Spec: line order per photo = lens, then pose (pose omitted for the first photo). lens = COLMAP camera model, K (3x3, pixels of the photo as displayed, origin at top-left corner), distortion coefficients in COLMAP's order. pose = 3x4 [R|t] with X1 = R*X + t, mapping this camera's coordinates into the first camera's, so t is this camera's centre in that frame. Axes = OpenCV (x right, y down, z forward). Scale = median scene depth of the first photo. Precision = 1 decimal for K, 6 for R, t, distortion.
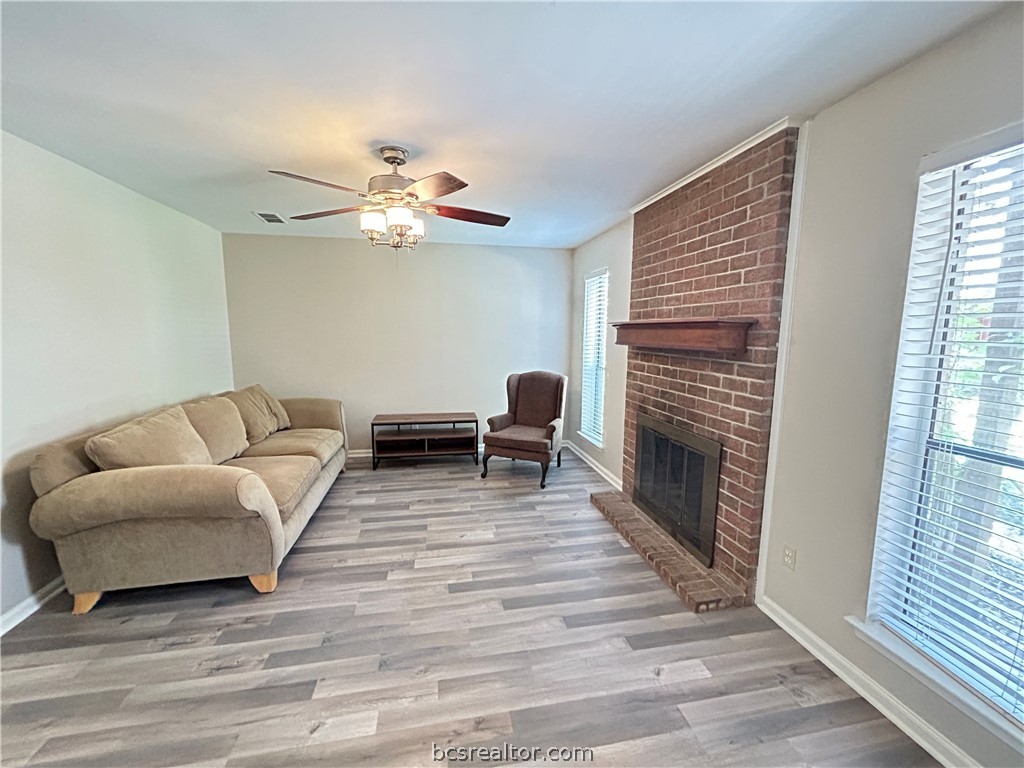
lens RADIAL K [[413.6, 0, 514.3], [0, 413.6, 382.6], [0, 0, 1]] dist [-0.003093, 0.001775]
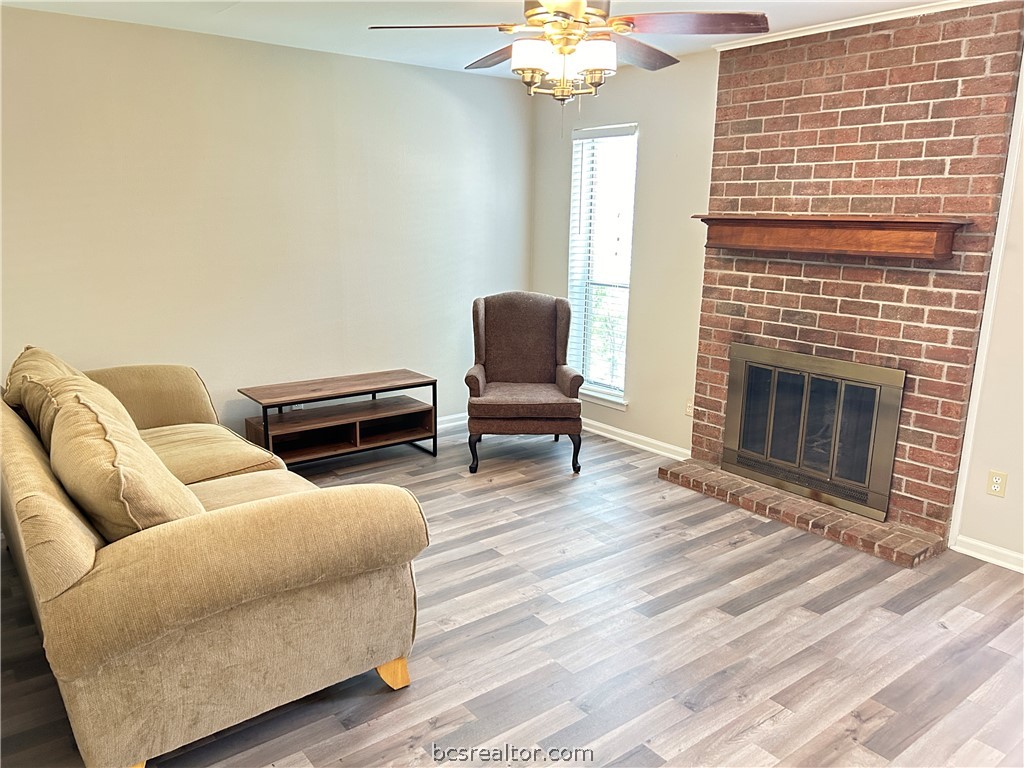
lens RADIAL K [[765.2, 0, 506.3], [0, 765.2, 385.3], [0, 0, 1]] dist [0.035252, -0.037452]
pose [[0.894845, -0.096838, 0.435747, -0.826836], [0.051499, 0.992063, 0.114712, -0.037950], [-0.443397, -0.080208, 0.892729, -0.018943]]
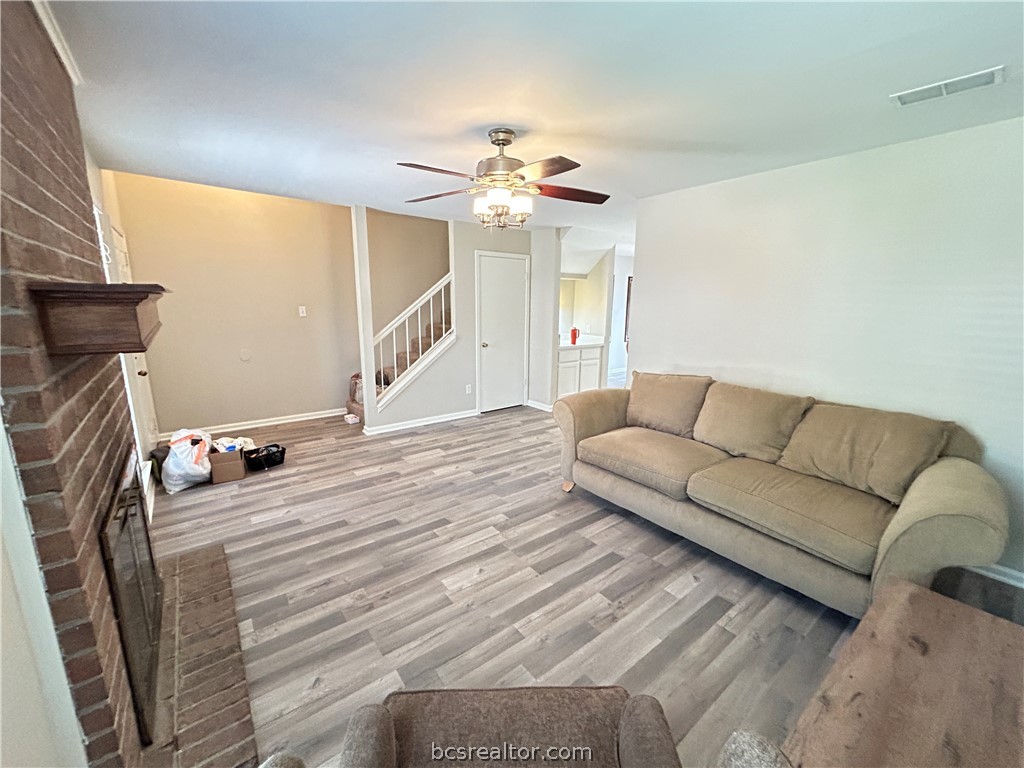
lens RADIAL K [[413.6, 0, 510.6], [0, 413.6, 384.6], [0, 0, 1]] dist [-0.003093, 0.001775]
pose [[-0.894893, 0.073434, -0.440197, 0.170227], [-0.073447, 0.948686, 0.307573, -0.250190], [0.440195, 0.307576, -0.843579, 1.852791]]
